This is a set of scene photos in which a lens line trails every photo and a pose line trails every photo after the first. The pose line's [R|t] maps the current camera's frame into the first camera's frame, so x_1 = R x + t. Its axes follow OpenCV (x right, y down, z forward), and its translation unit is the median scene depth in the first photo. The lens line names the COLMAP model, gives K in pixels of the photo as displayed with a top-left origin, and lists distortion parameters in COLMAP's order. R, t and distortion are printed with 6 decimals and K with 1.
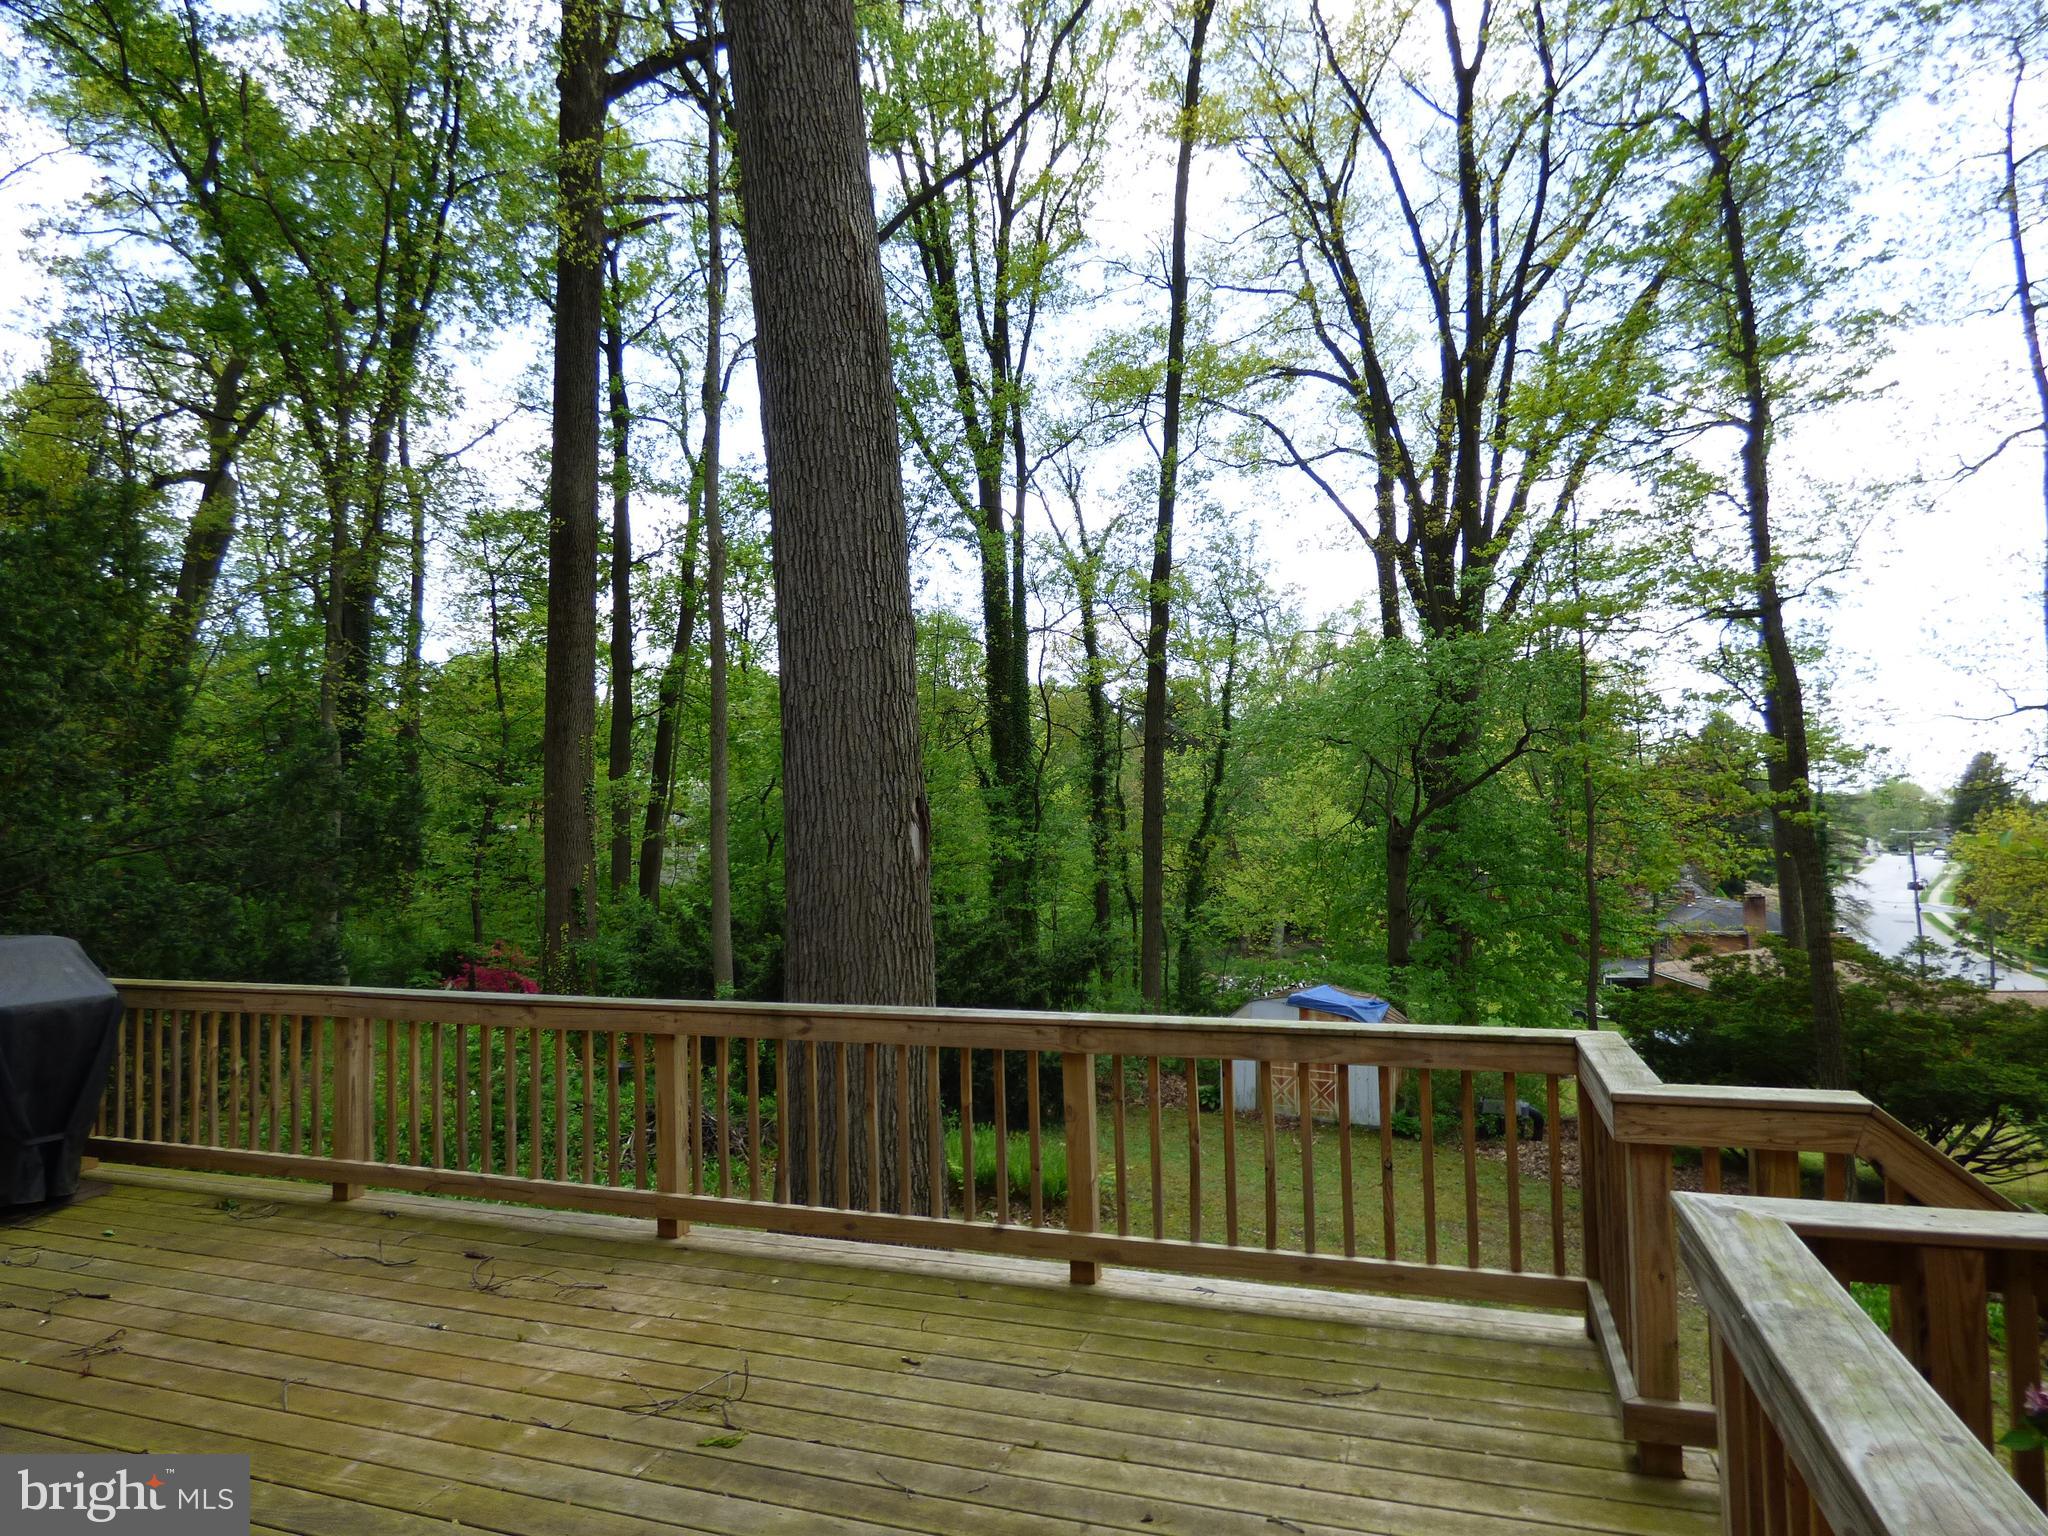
lens RADIAL K [[1212.0, 0, 1030.1], [0, 1212.0, 769.3], [0, 0, 1]] dist [-0.025759, 0.003189]
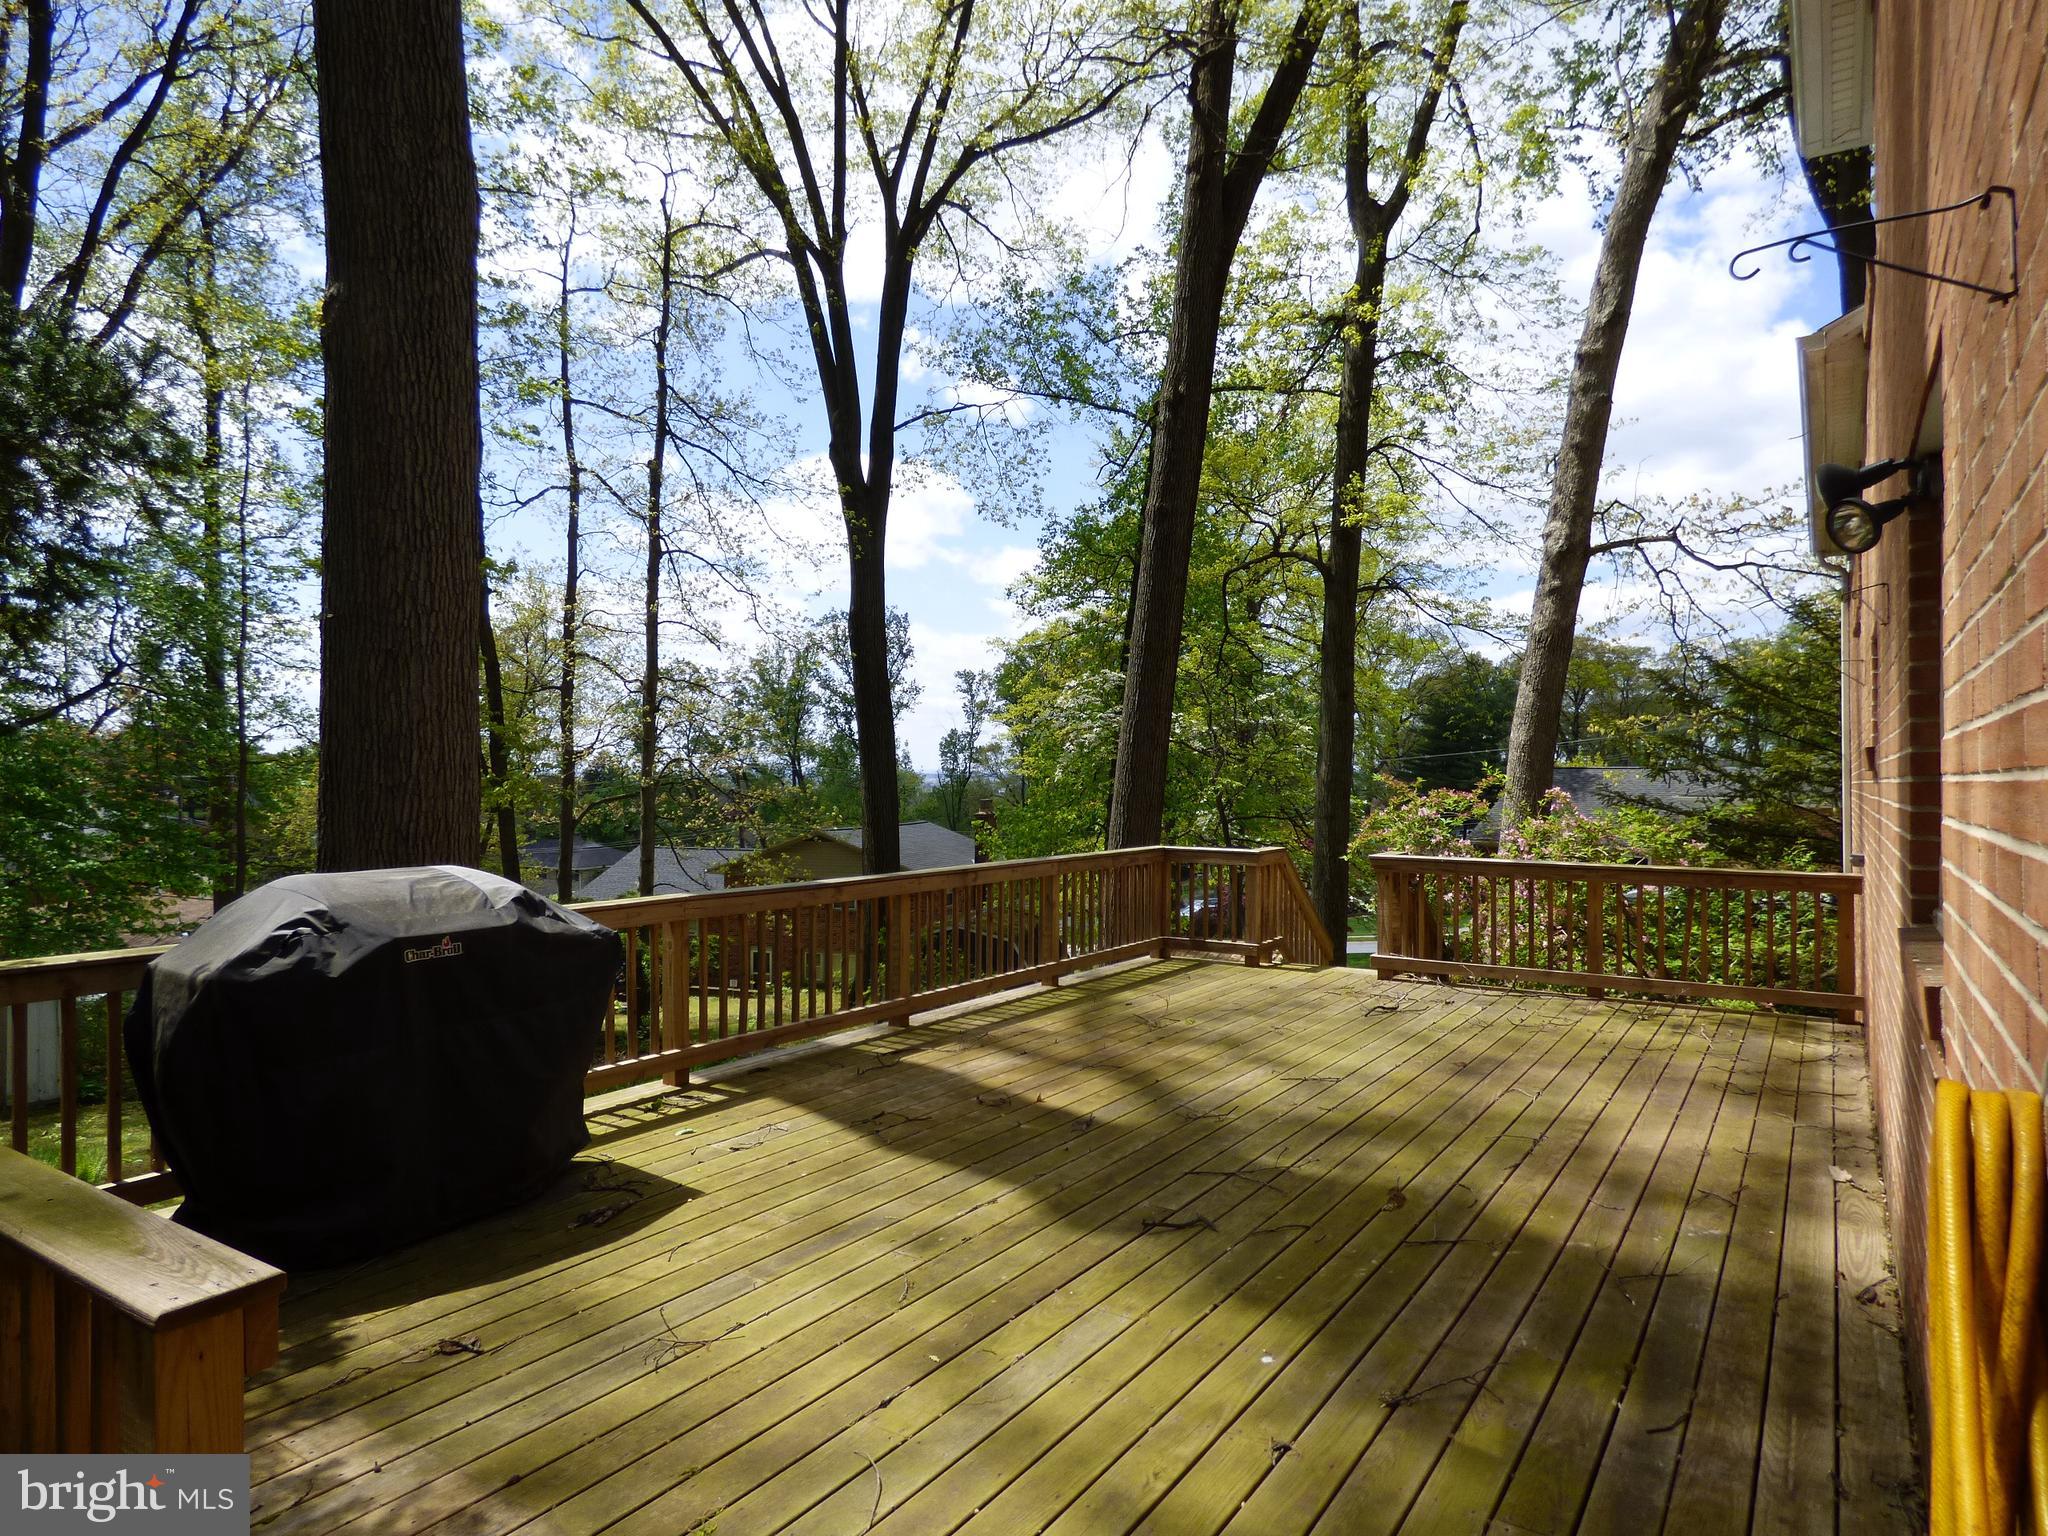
lens RADIAL K [[1212.0, 0, 1029.8], [0, 1212.0, 764.4], [0, 0, 1]] dist [-0.025759, 0.003189]
pose [[0.271211, 0.025162, 0.962191, -0.421743], [-0.060771, 0.998111, -0.008972, 0.015179], [-0.960600, -0.056040, 0.272228, 0.109291]]
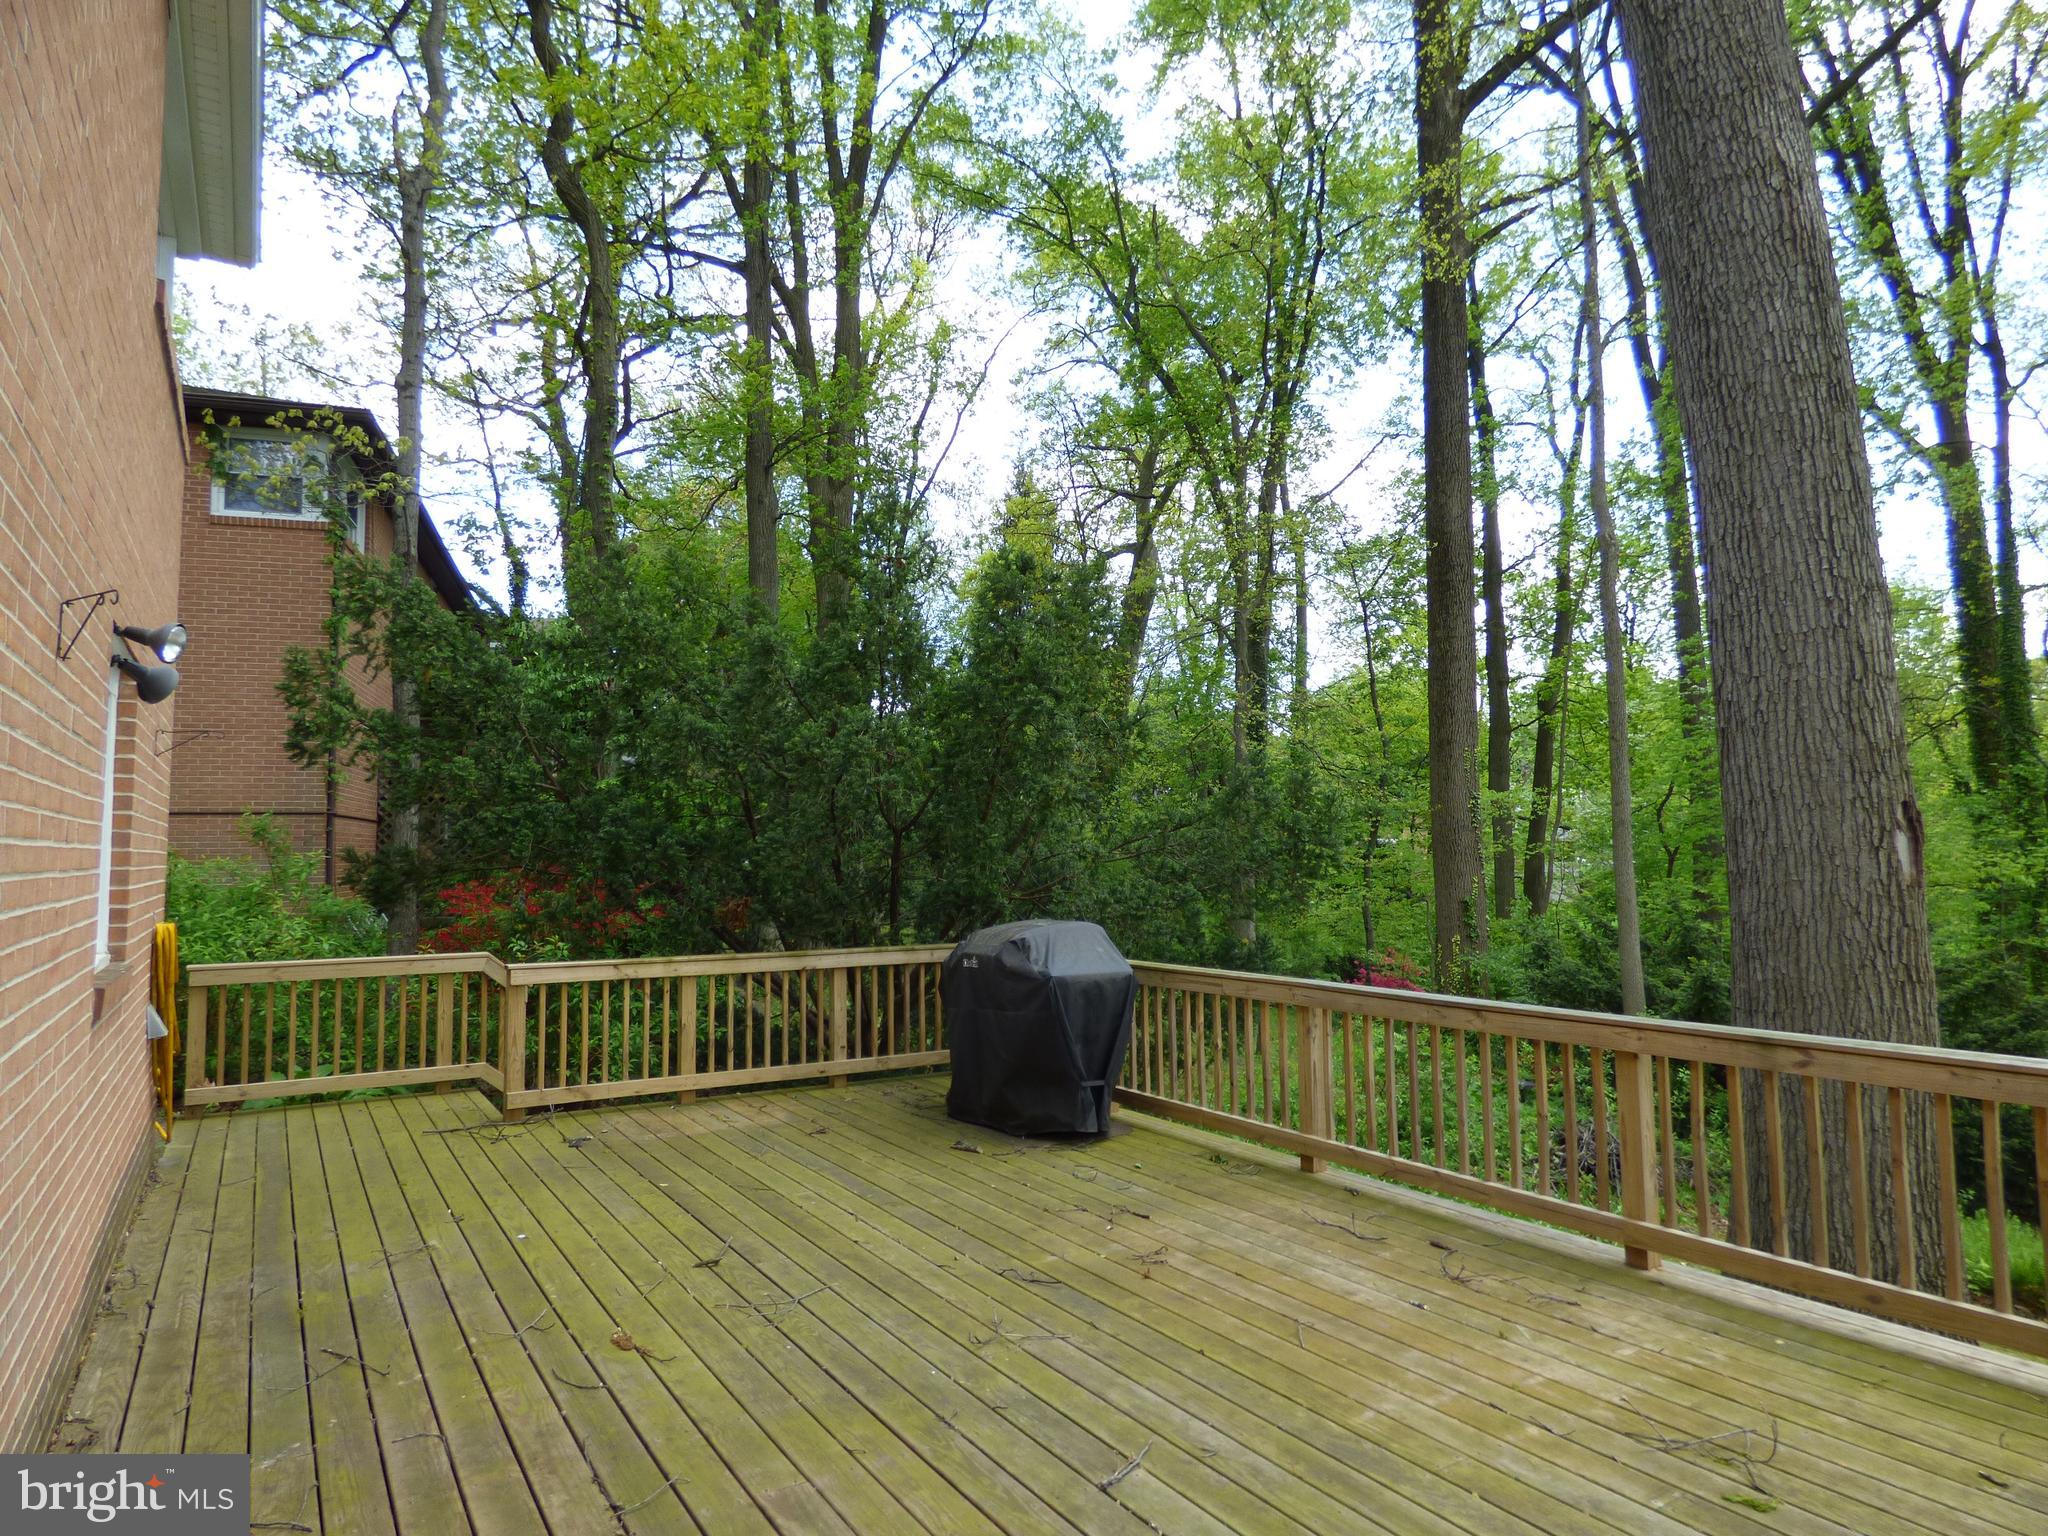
lens RADIAL K [[1212.0, 0, 1019.3], [0, 1212.0, 760.4], [0, 0, 1]] dist [-0.025759, 0.003189]
pose [[0.767661, -0.039417, -0.639643, -0.013496], [0.026844, 0.999208, -0.029358, 0.001267], [0.640293, 0.005367, 0.768112, -0.008899]]
